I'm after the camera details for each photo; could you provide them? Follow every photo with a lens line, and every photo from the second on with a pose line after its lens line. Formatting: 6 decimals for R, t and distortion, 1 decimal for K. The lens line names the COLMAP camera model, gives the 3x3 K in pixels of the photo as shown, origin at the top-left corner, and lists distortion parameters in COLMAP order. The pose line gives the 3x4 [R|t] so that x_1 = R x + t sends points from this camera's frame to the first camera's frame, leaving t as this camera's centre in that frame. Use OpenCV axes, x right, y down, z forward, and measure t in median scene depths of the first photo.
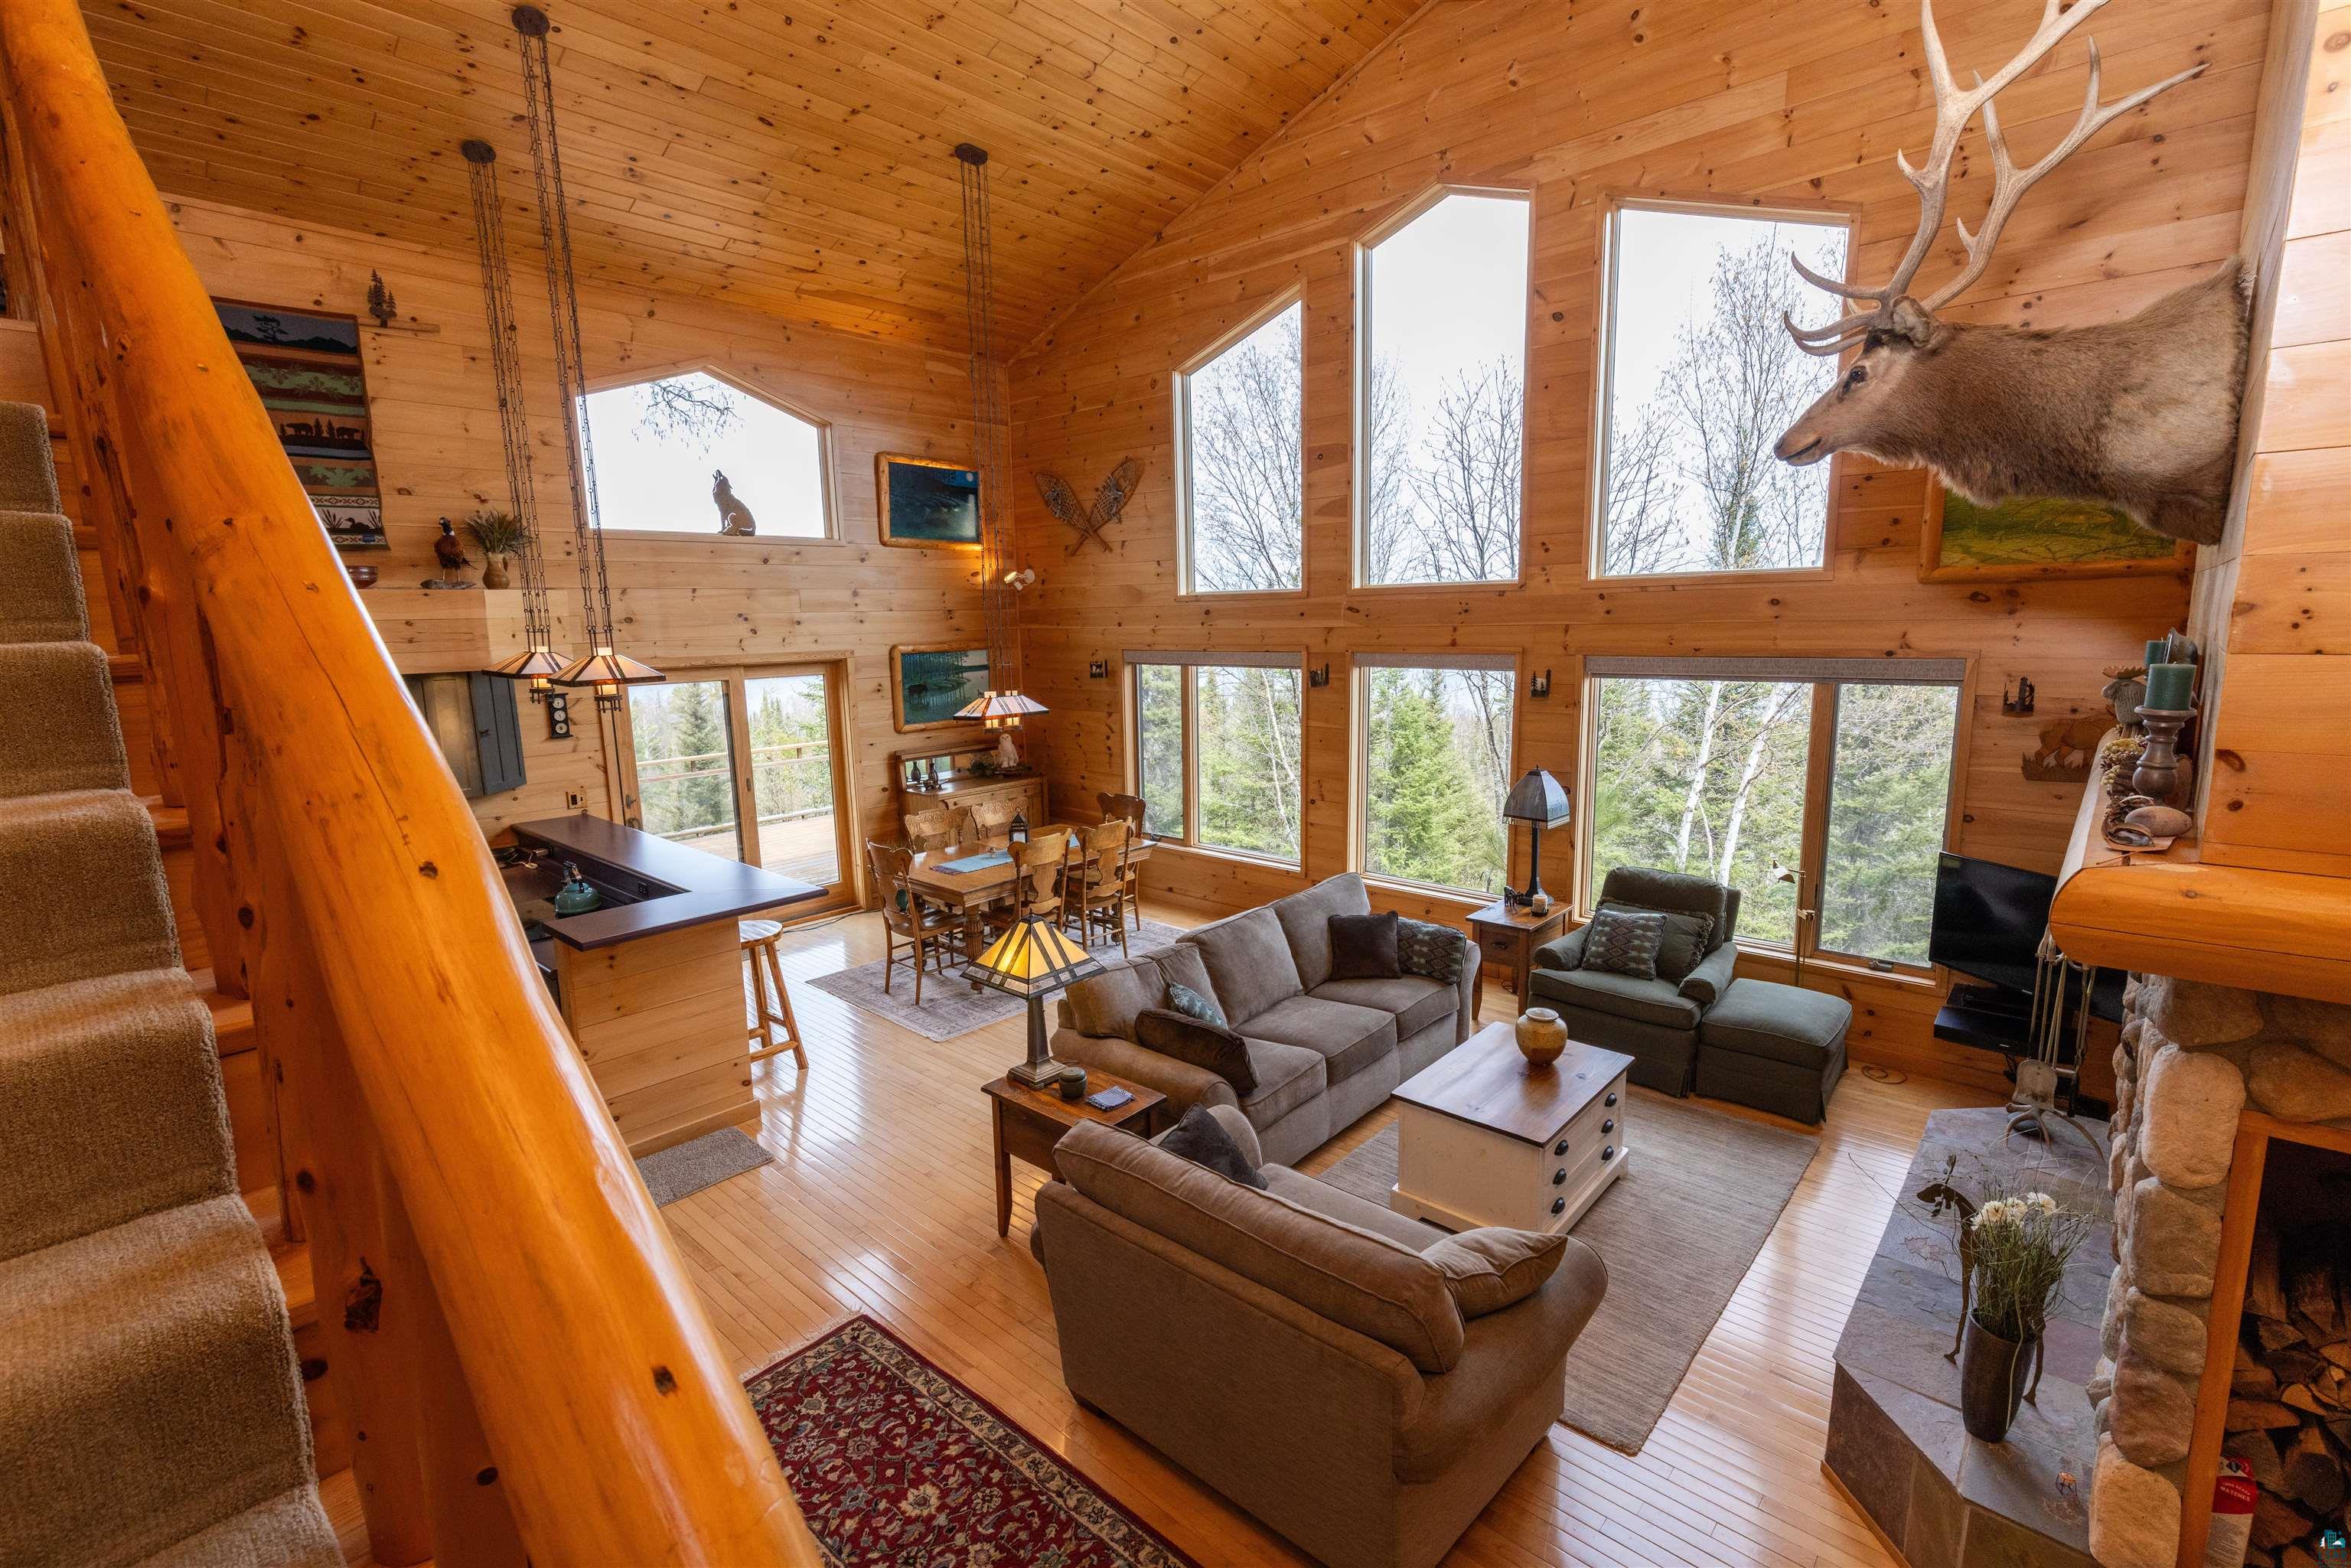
lens RADIAL K [[1048.7, 0, 1194.6], [0, 1048.7, 788.5], [0, 0, 1]] dist [0.003713, -0.000038]
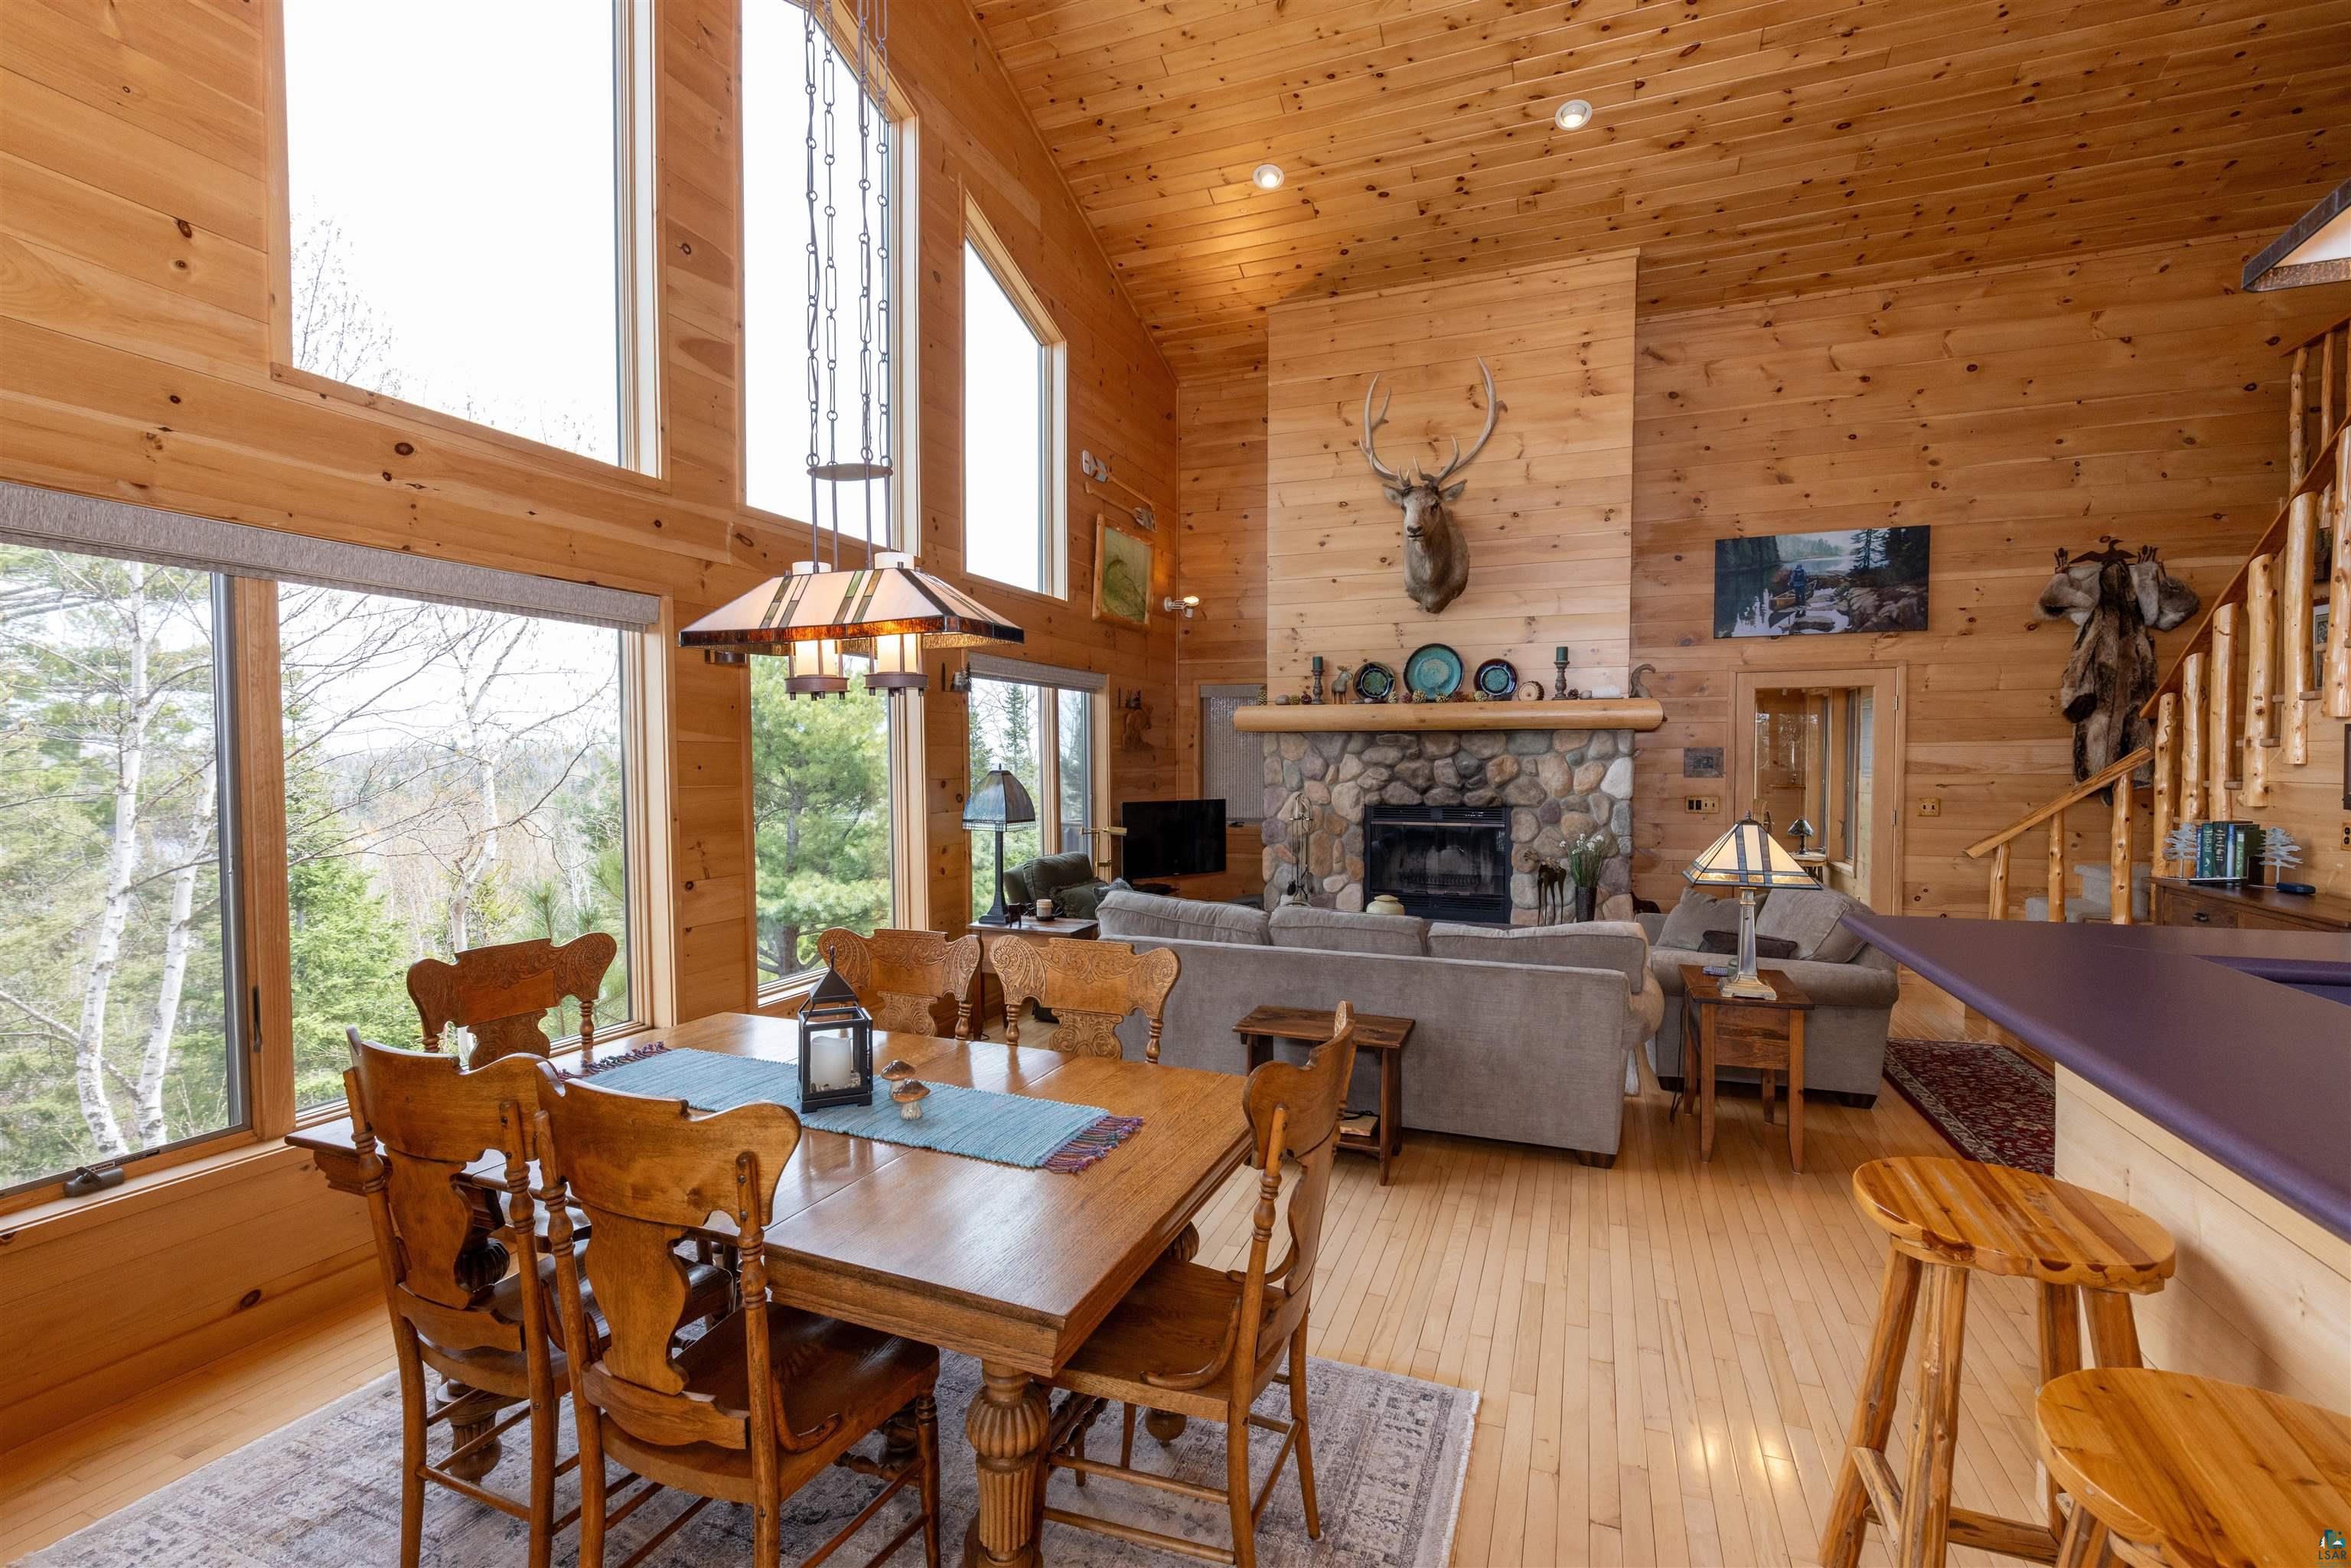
lens RADIAL K [[1030.6, 0, 1153.4], [0, 1030.6, 796.2], [0, 0, 1]] dist [0.004176, 0.000494]
pose [[-0.327012, -0.015414, 0.944895, -0.509019], [0.161673, 0.984214, 0.072007, -0.034483], [-0.931088, 0.176311, -0.319357, 1.062370]]
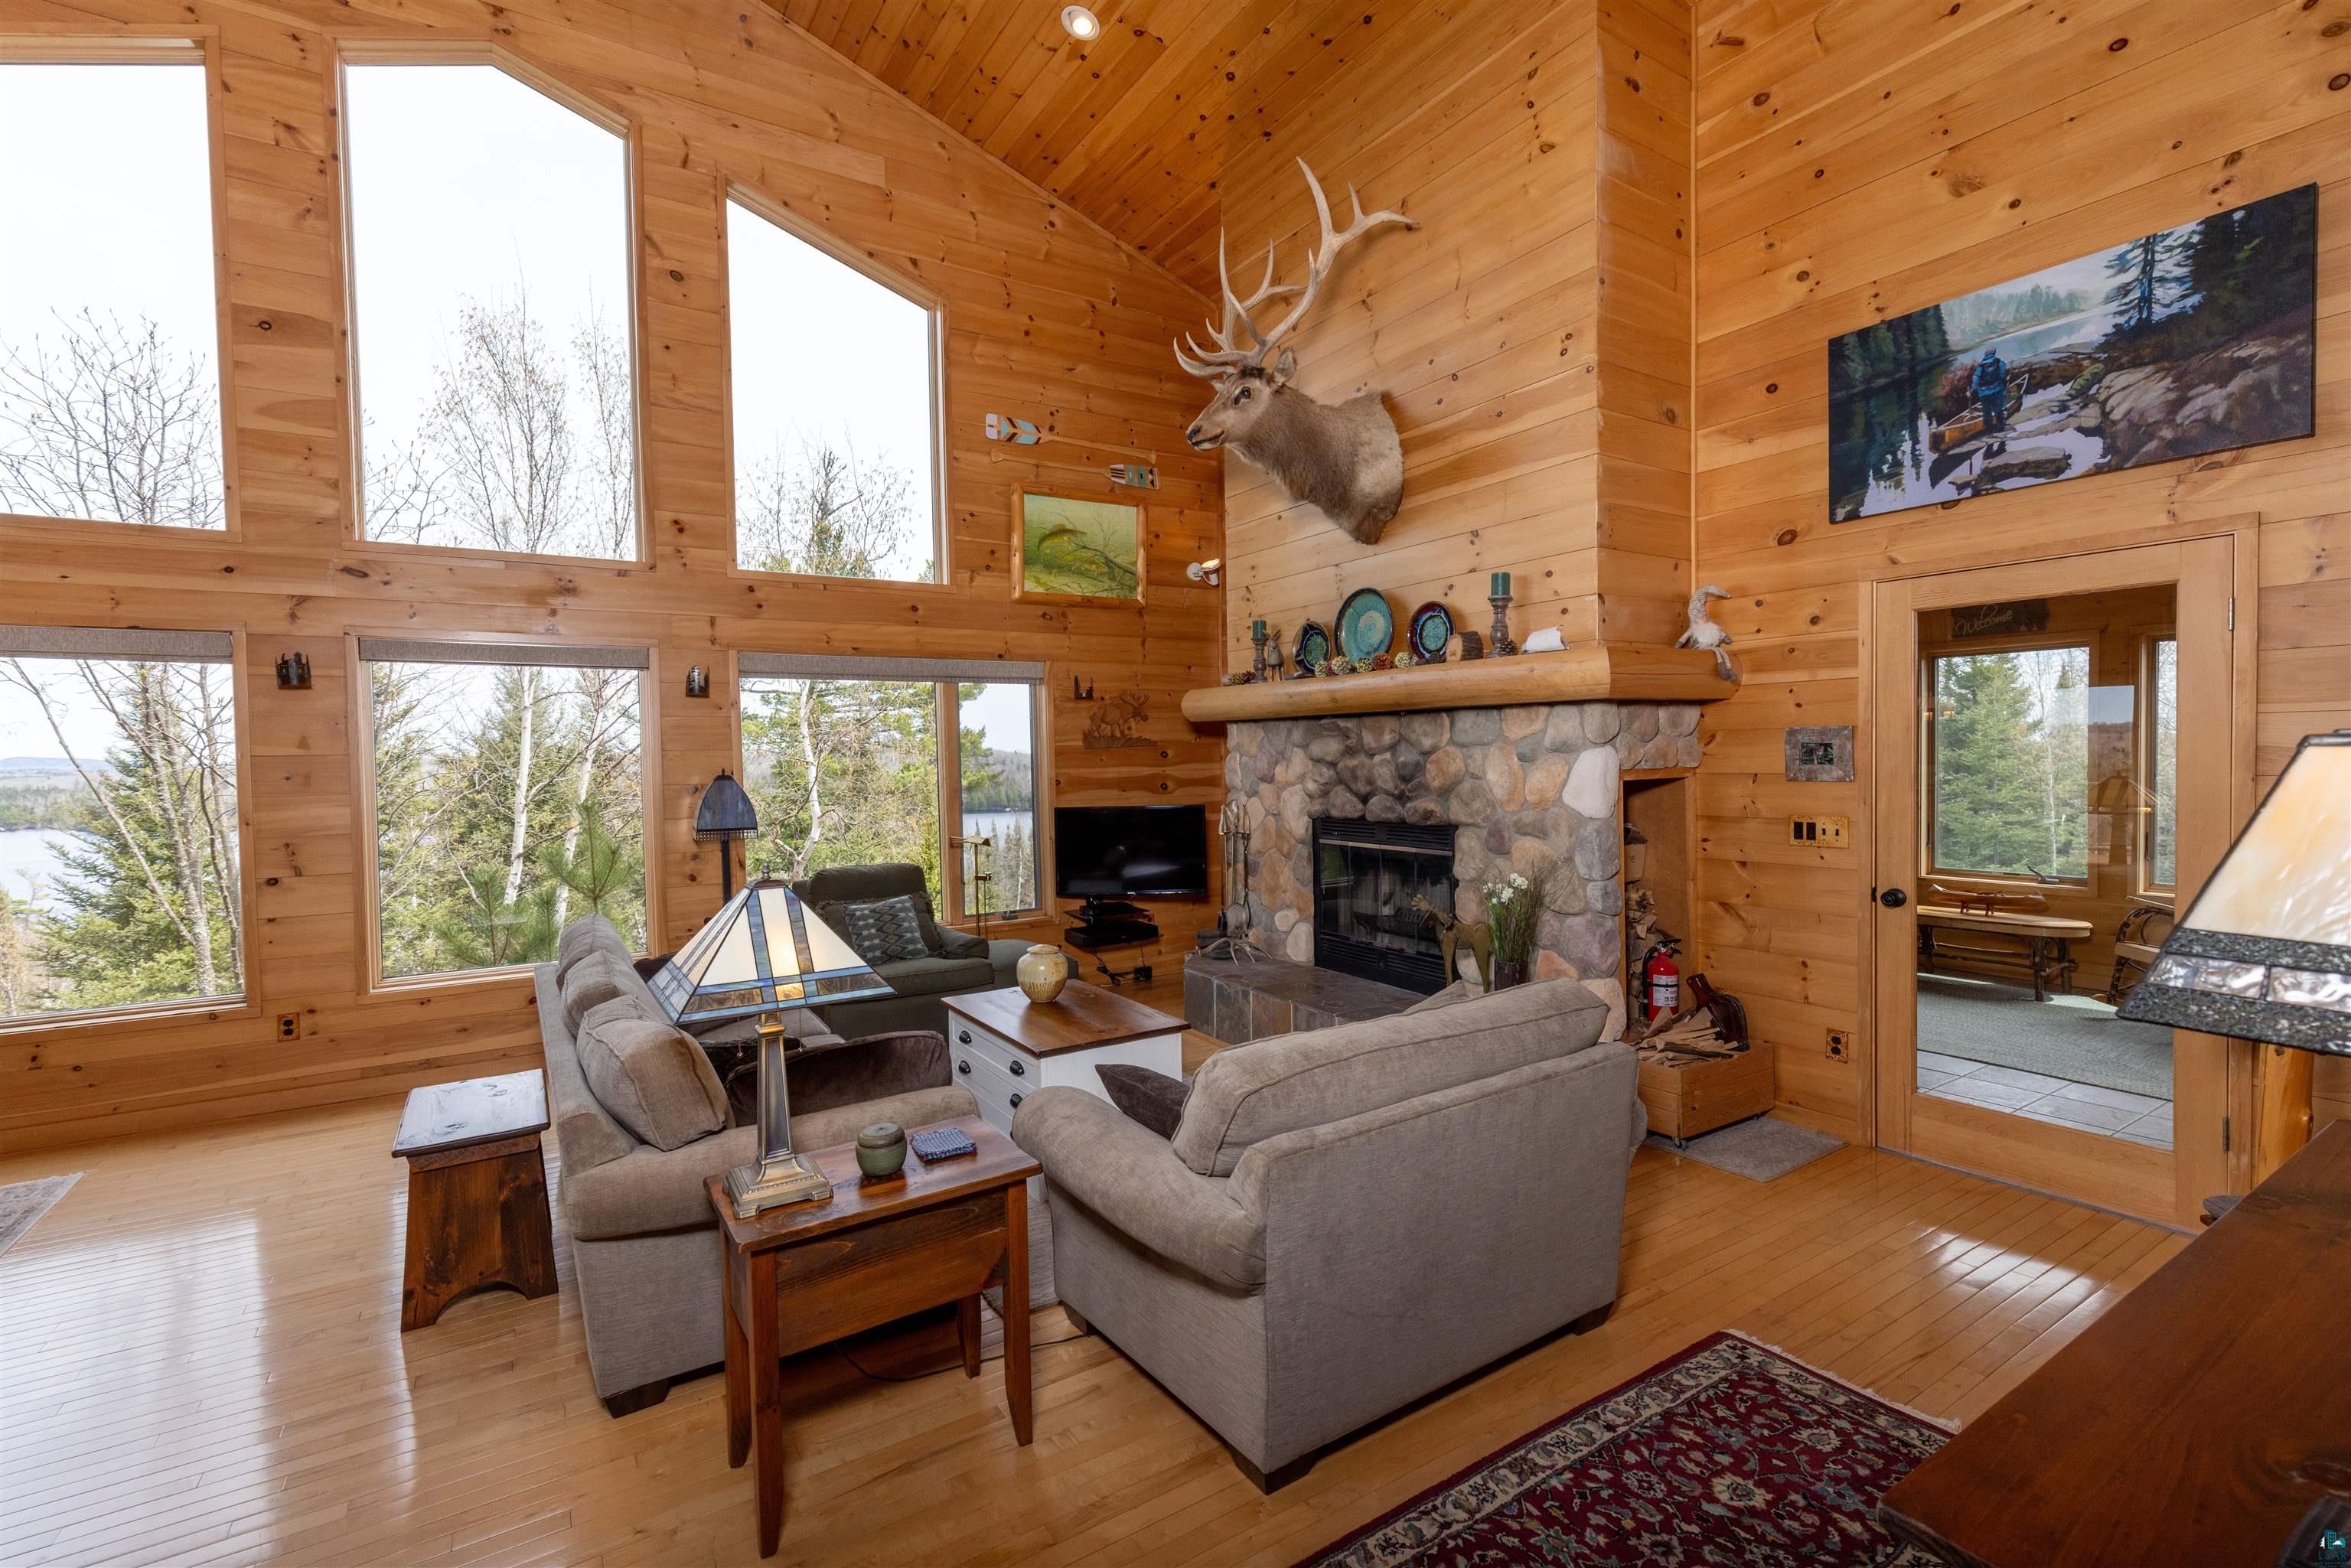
lens RADIAL K [[1030.6, 0, 1153.4], [0, 1030.6, 796.2], [0, 0, 1]] dist [0.004176, 0.000494]
pose [[0.287705, -0.024298, 0.957411, -0.355519], [0.166780, 0.985675, -0.025102, 0.074371], [-0.943086, 0.166899, 0.287636, 0.384375]]
